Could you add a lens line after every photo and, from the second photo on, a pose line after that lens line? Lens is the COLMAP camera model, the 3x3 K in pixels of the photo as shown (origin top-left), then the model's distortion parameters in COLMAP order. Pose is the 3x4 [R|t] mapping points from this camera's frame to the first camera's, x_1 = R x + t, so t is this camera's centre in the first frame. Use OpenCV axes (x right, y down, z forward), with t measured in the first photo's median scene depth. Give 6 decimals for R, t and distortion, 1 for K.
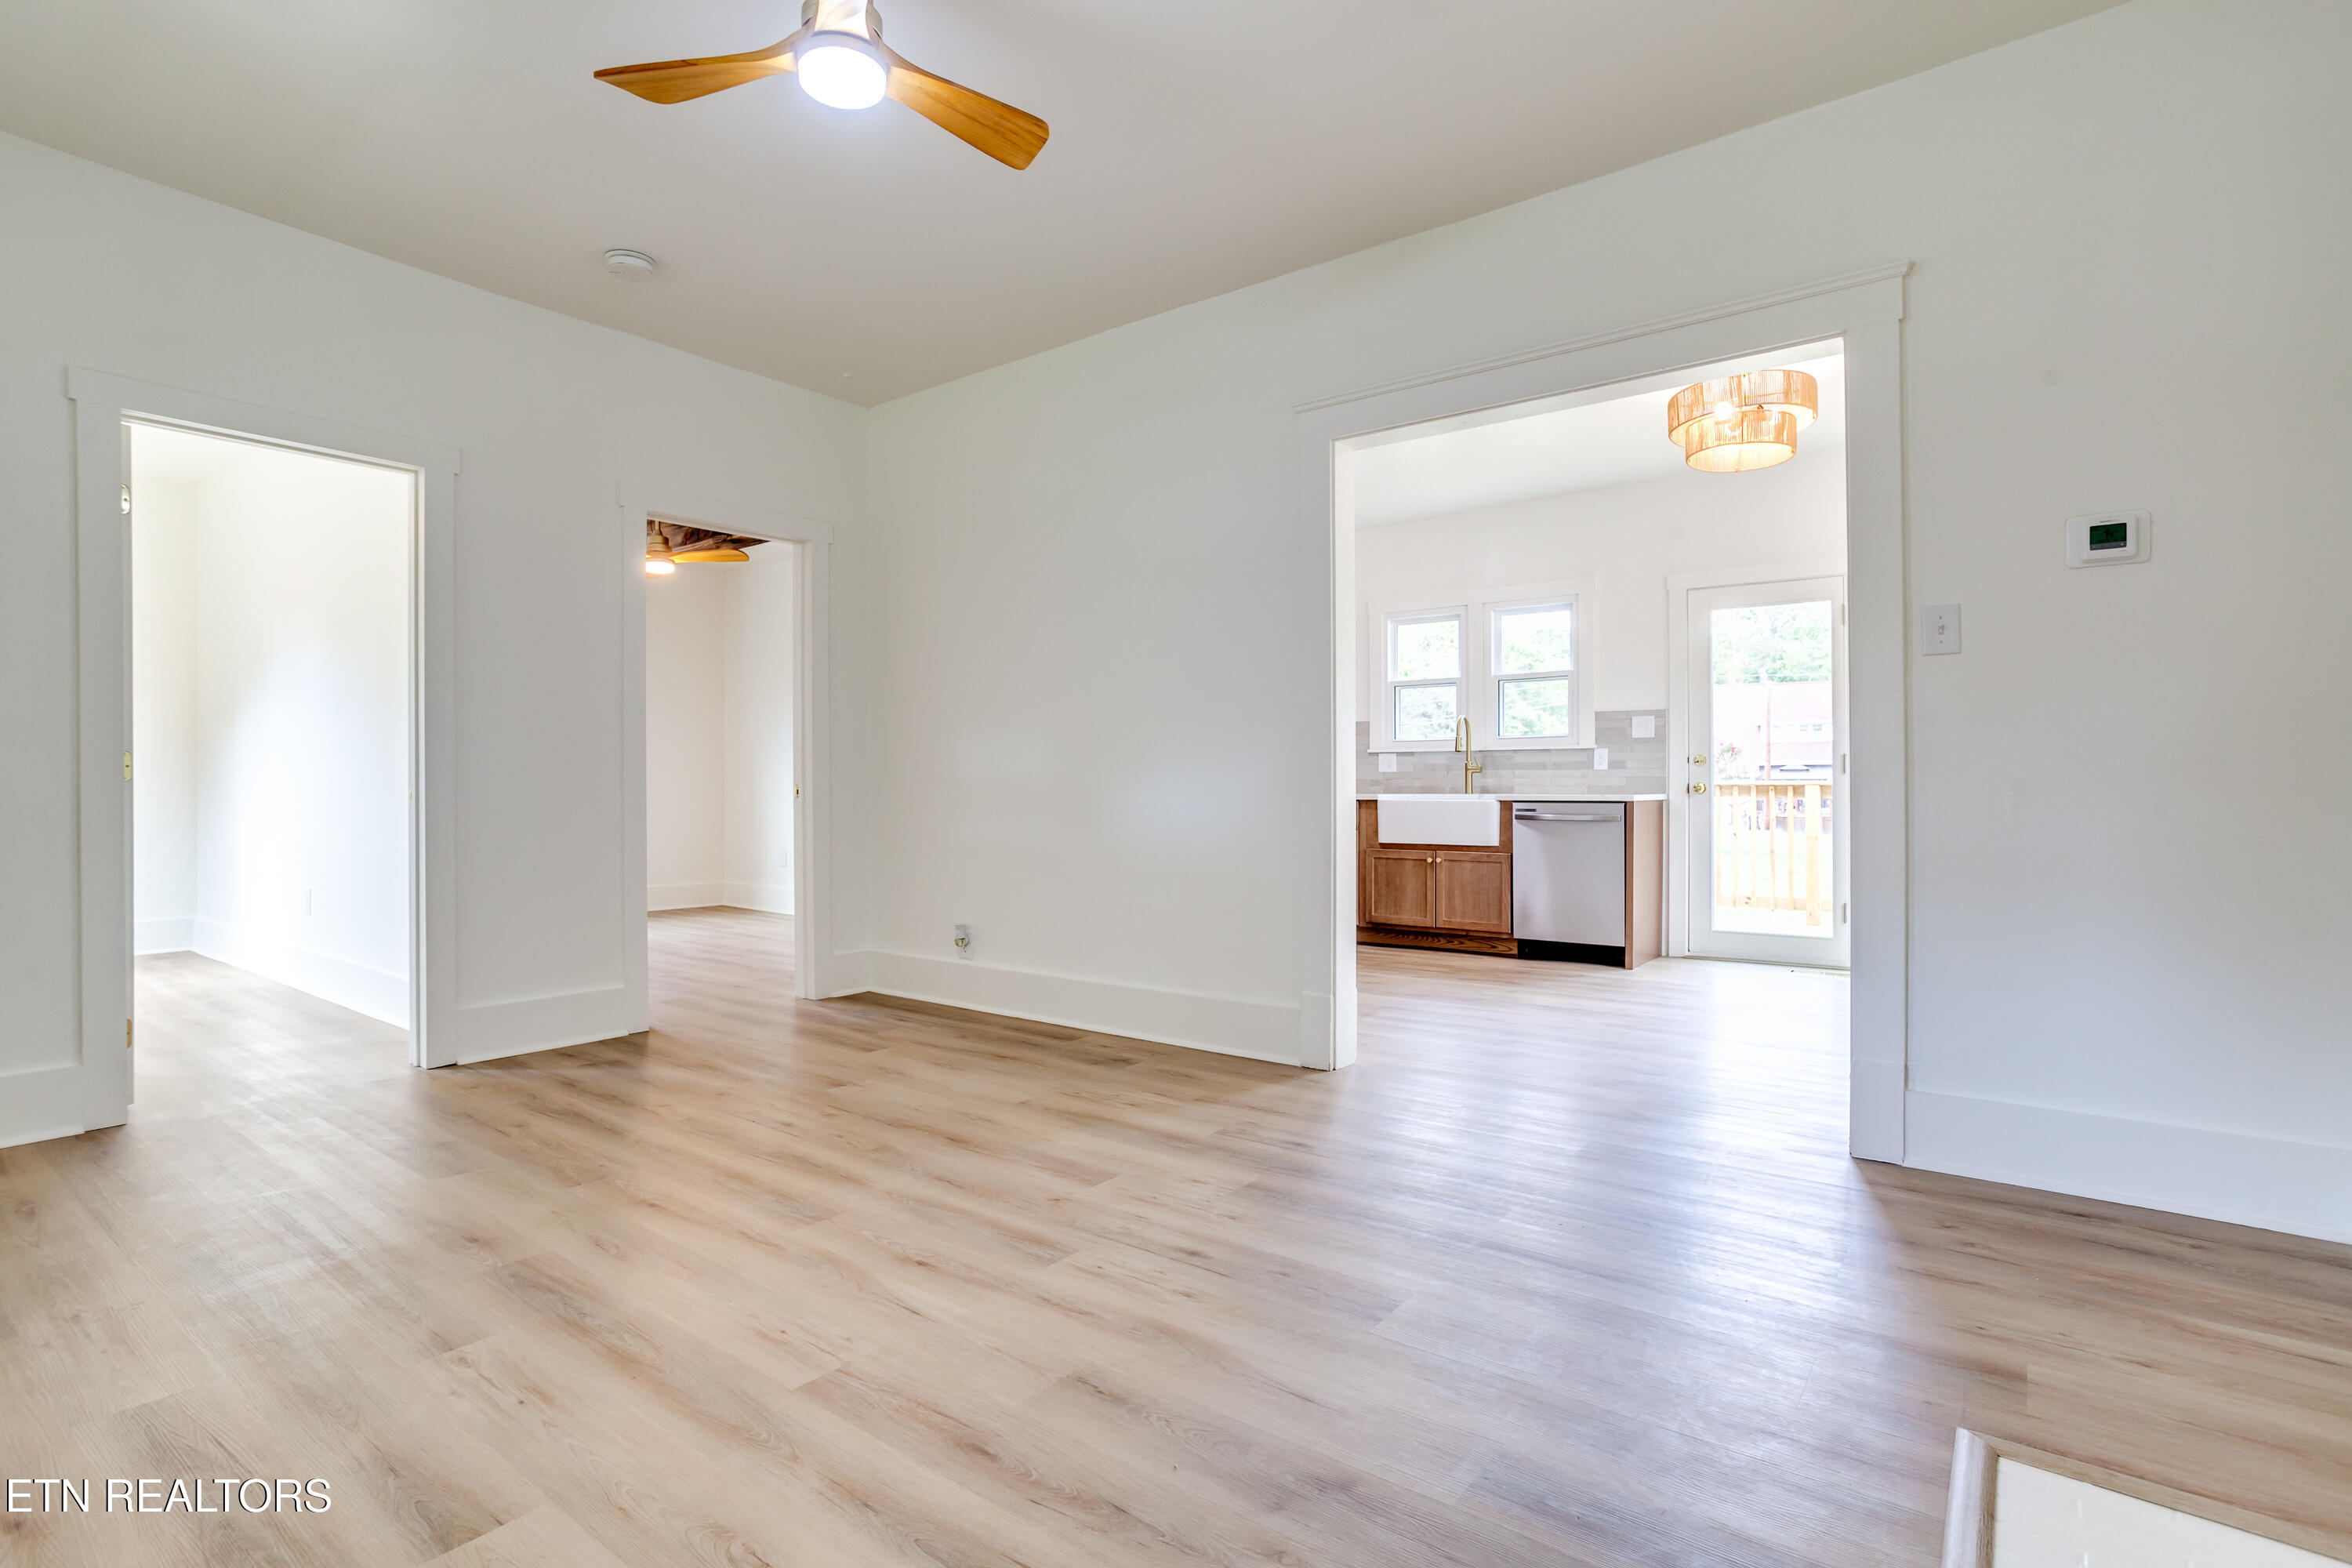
lens RADIAL K [[1135.3, 0, 1184.0], [0, 1135.3, 799.0], [0, 0, 1]] dist [-0.025308, 0.014030]
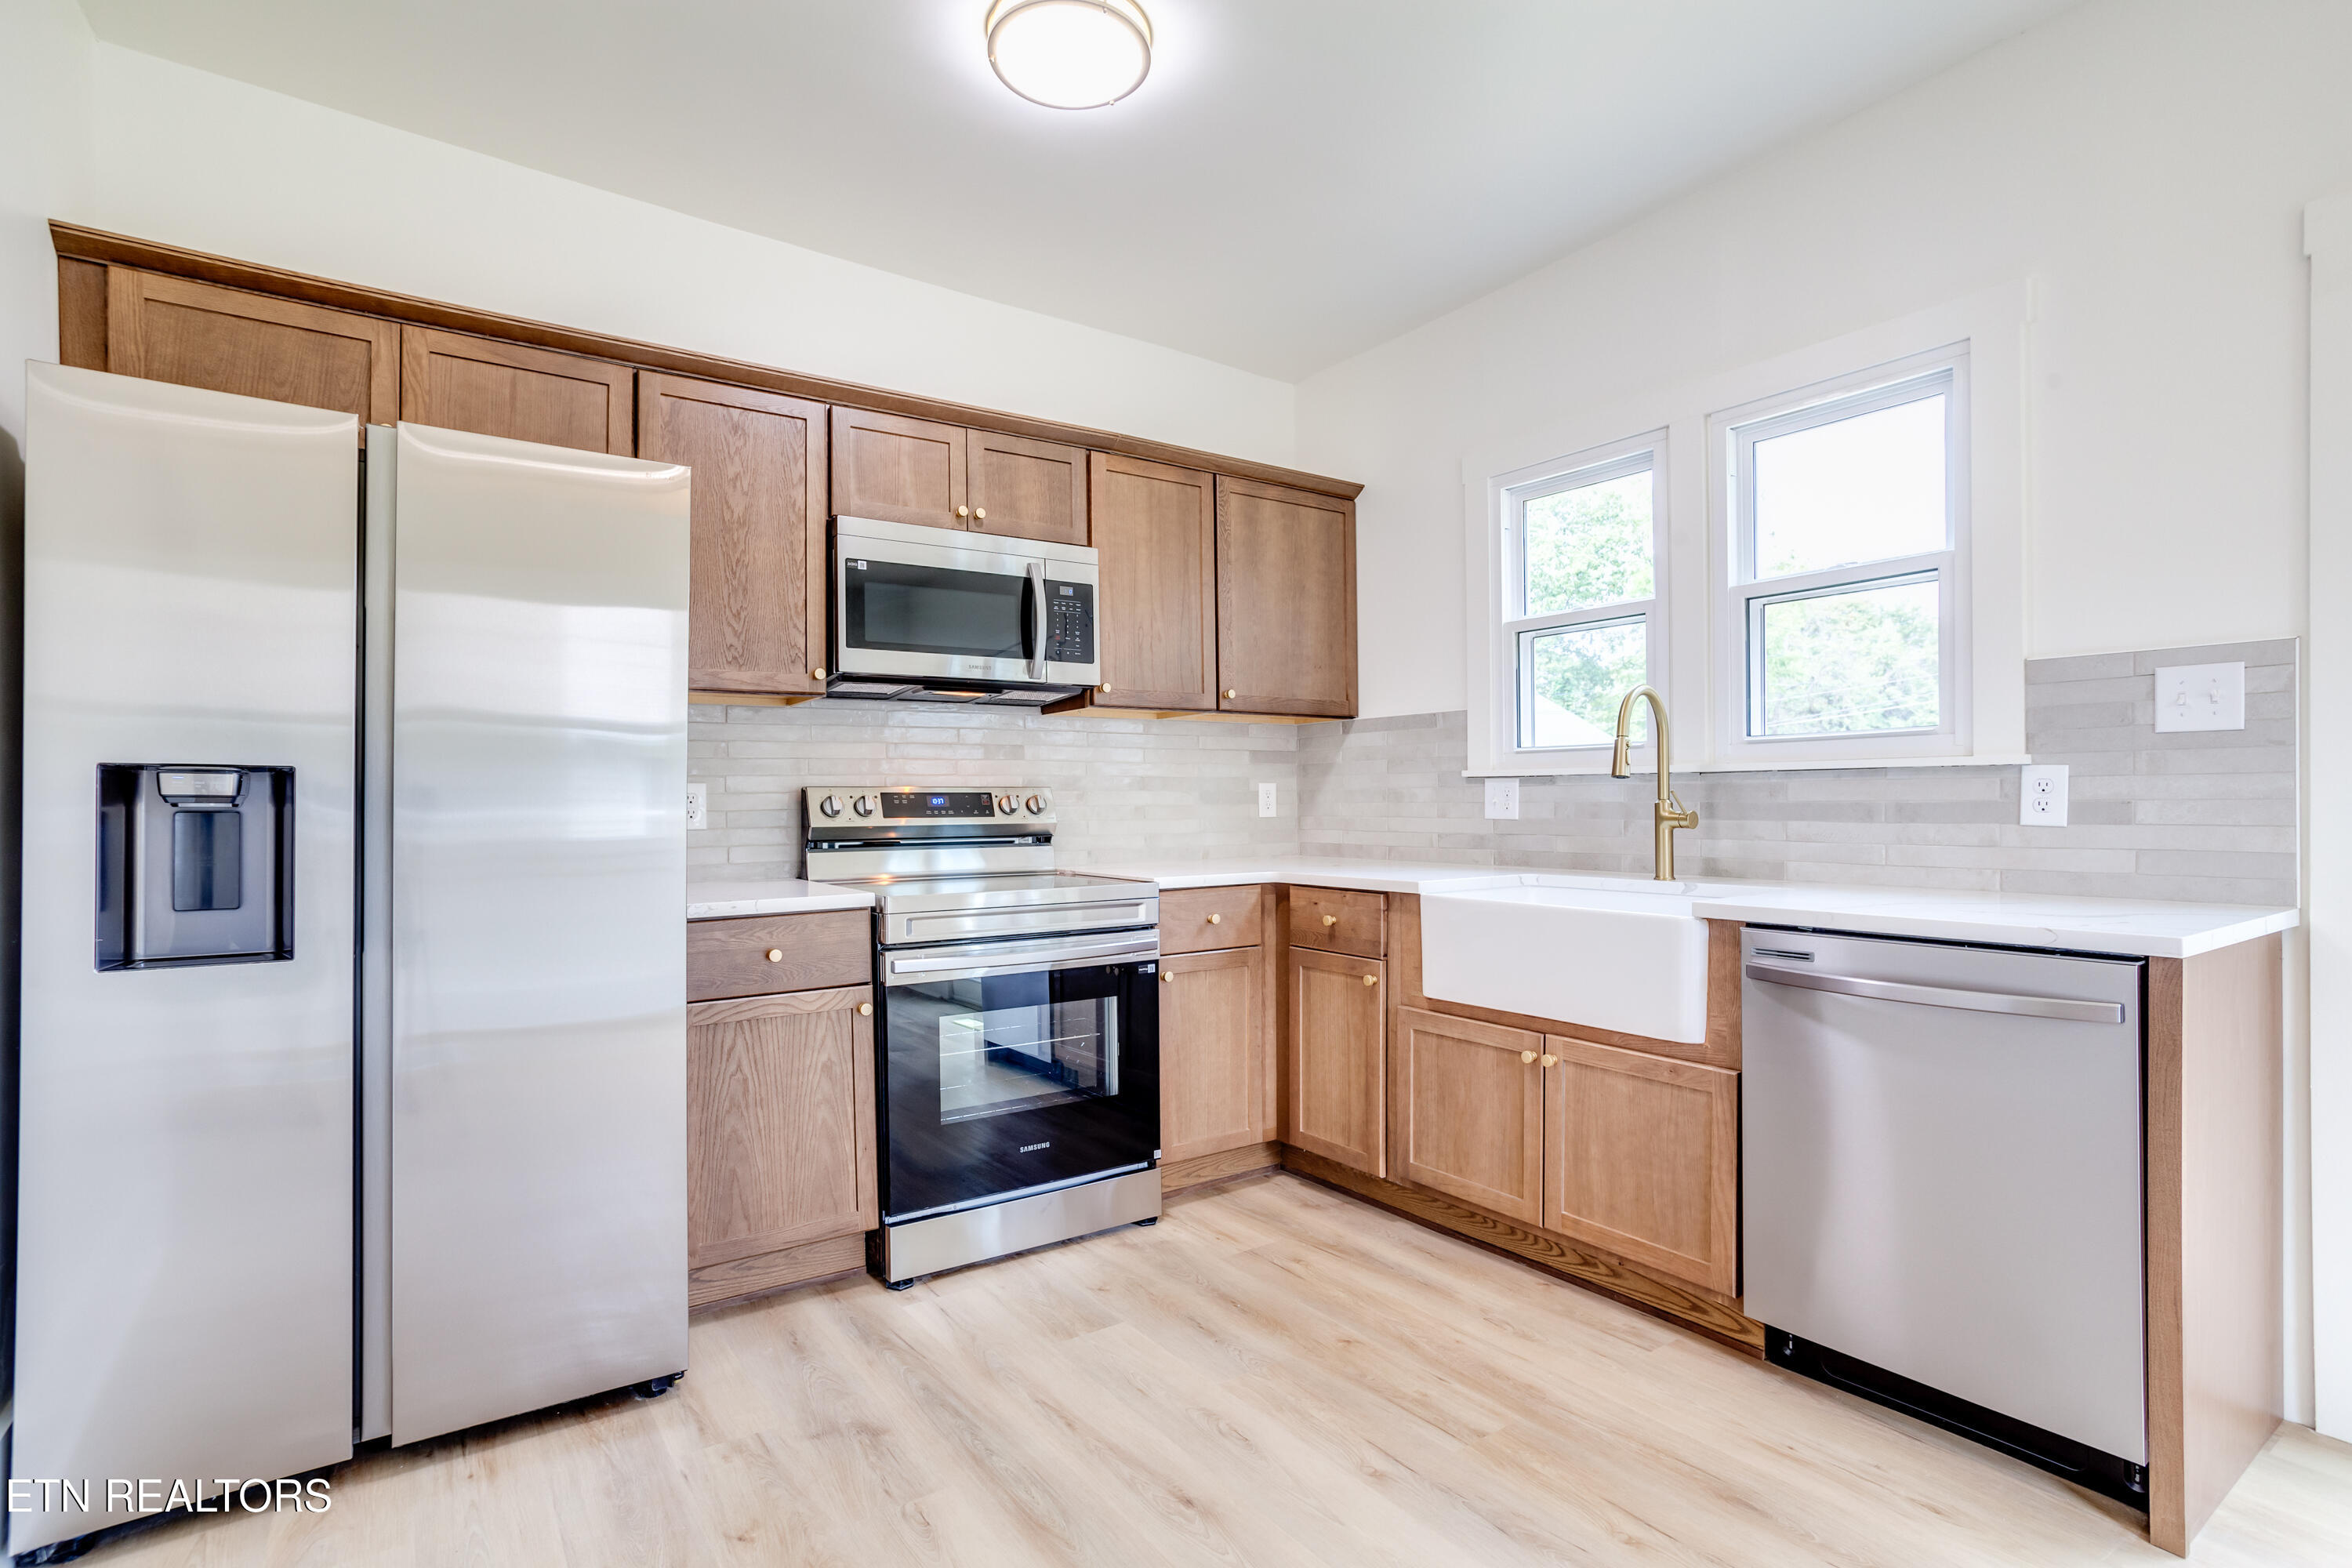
lens RADIAL K [[1135.3, 0, 1167.4], [0, 1135.3, 801.8], [0, 0, 1]] dist [-0.025308, 0.014030]
pose [[0.949235, -0.004523, -0.314536, 0.218635], [0.002737, 0.999978, -0.006121, -0.031655], [0.314557, 0.004949, 0.949226, 0.581279]]
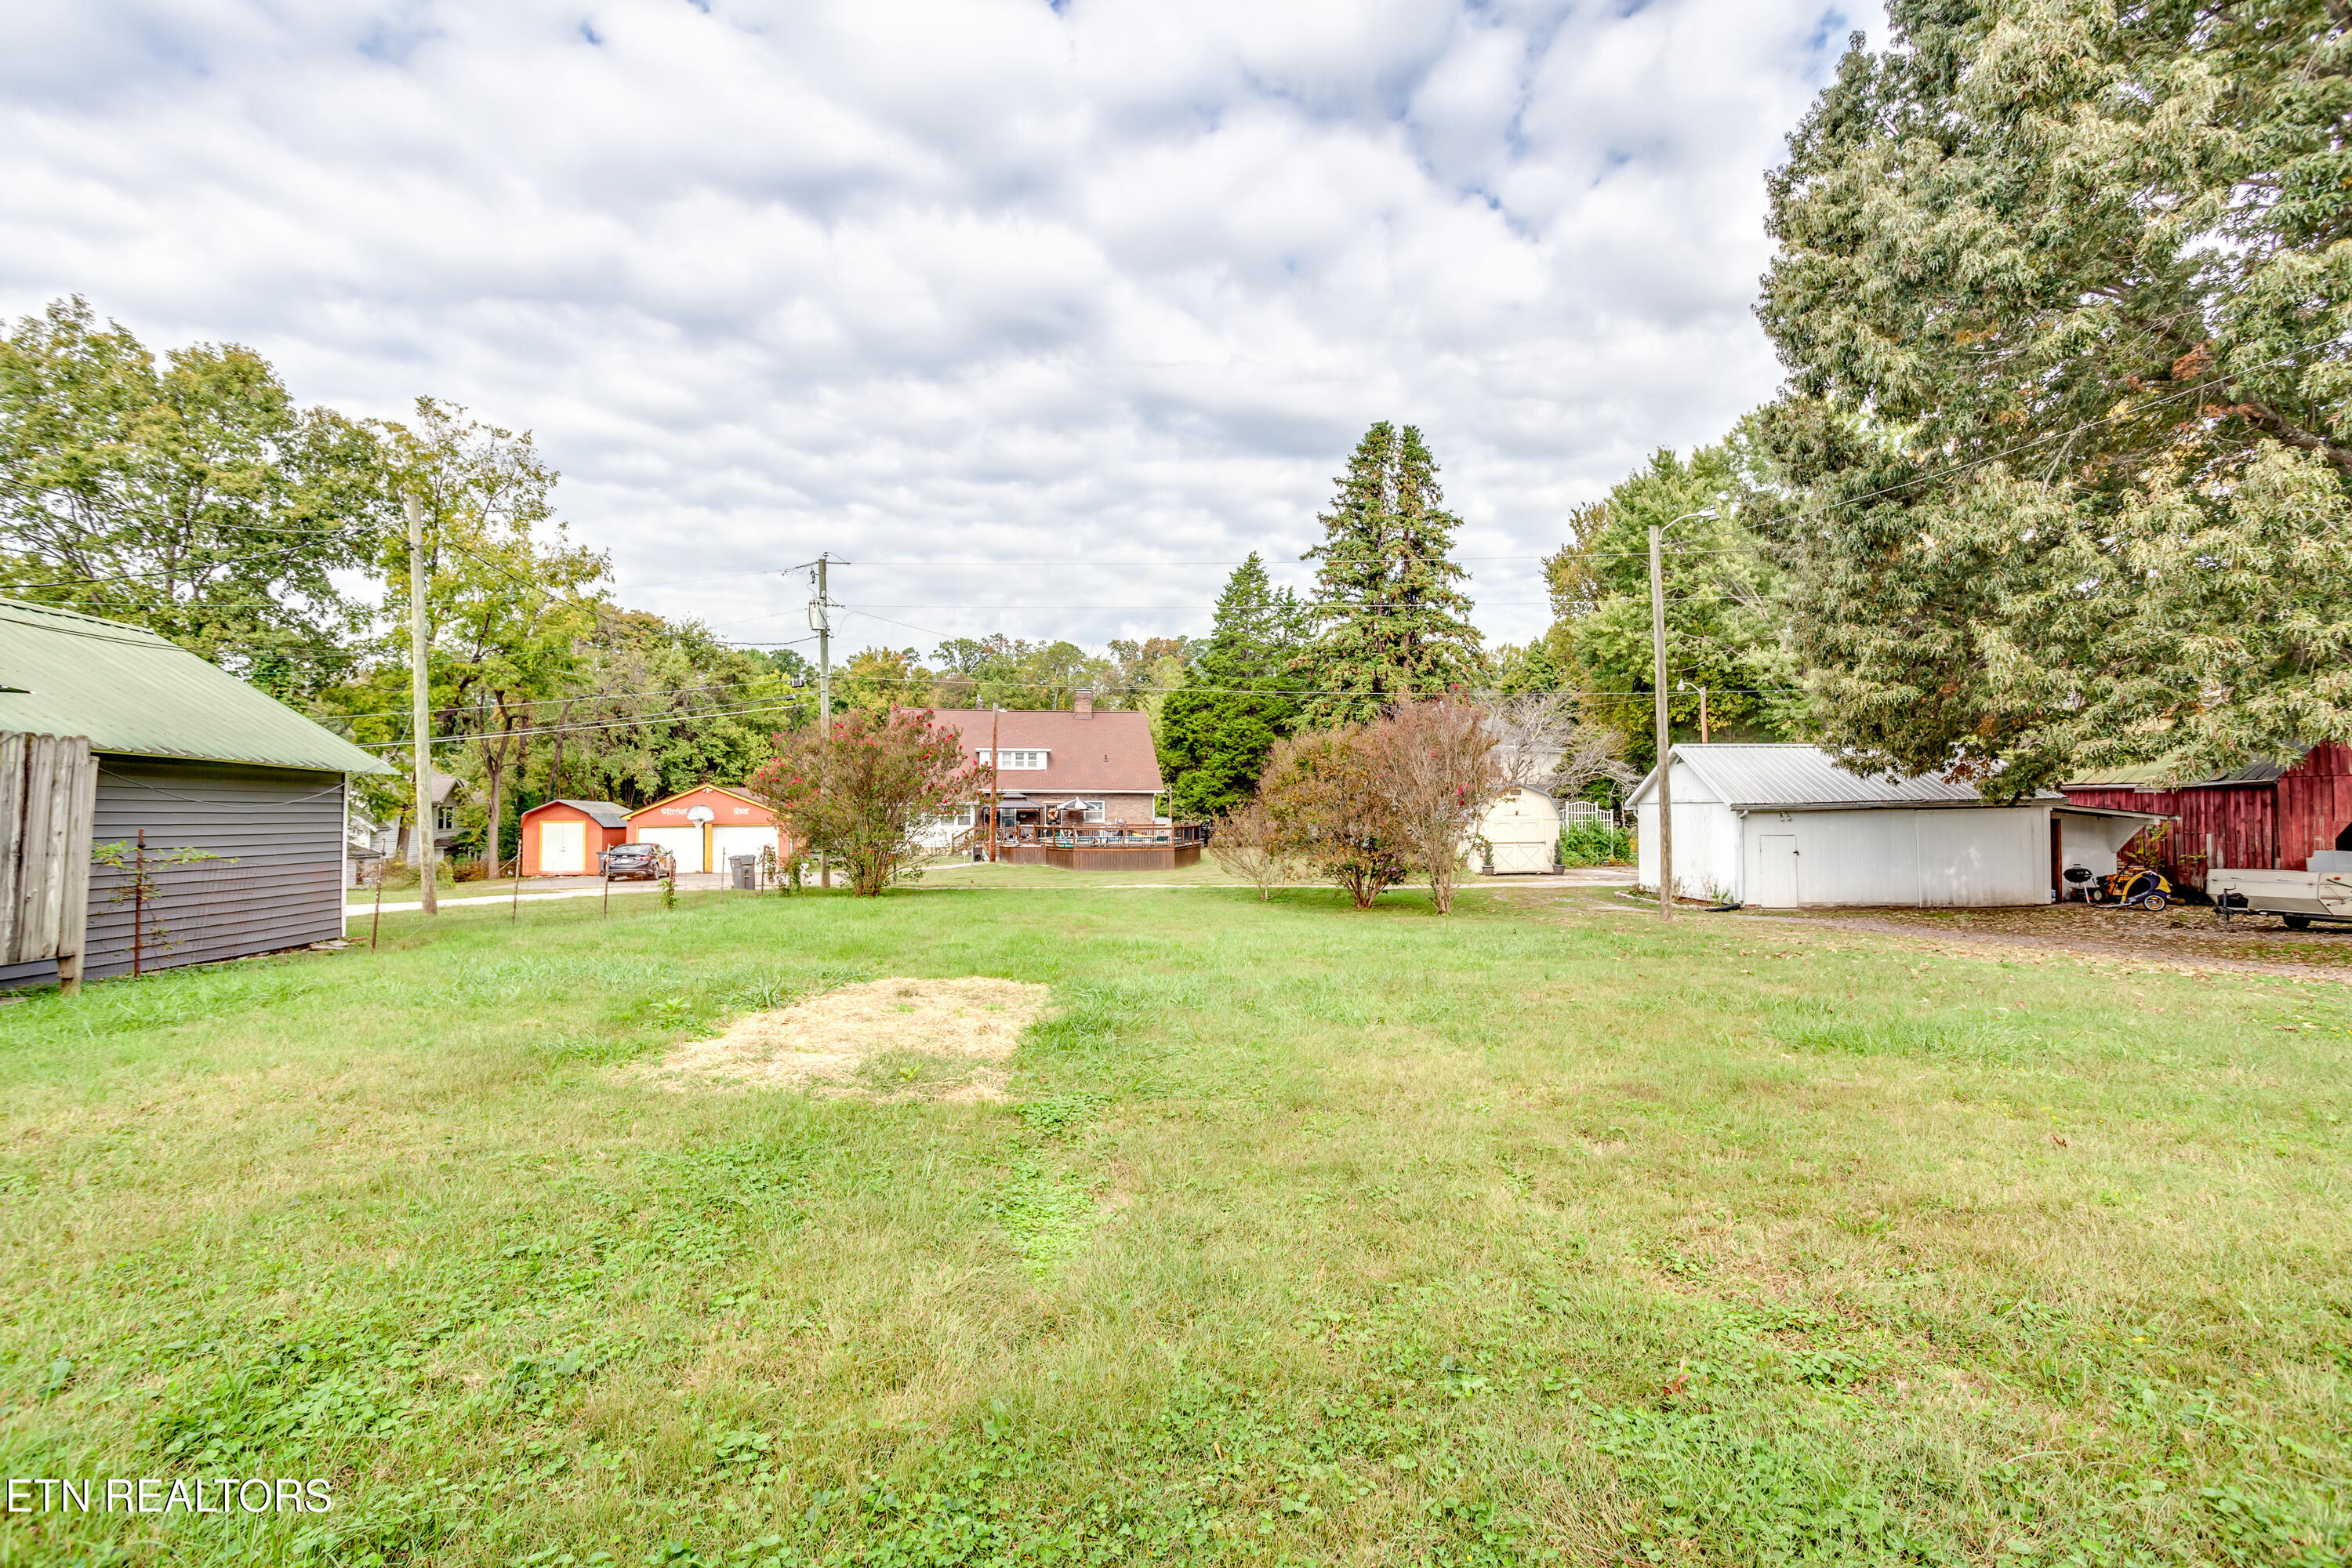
lens RADIAL K [[1135.3, 0, 1173.4], [0, 1135.3, 771.4], [0, 0, 1]] dist [-0.025308, 0.014030]
pose [[0.785729, 0.021358, 0.618202, 0.231430], [0.008348, 0.998947, -0.045123, -0.031706], [-0.618515, 0.040616, 0.784723, 0.636583]]
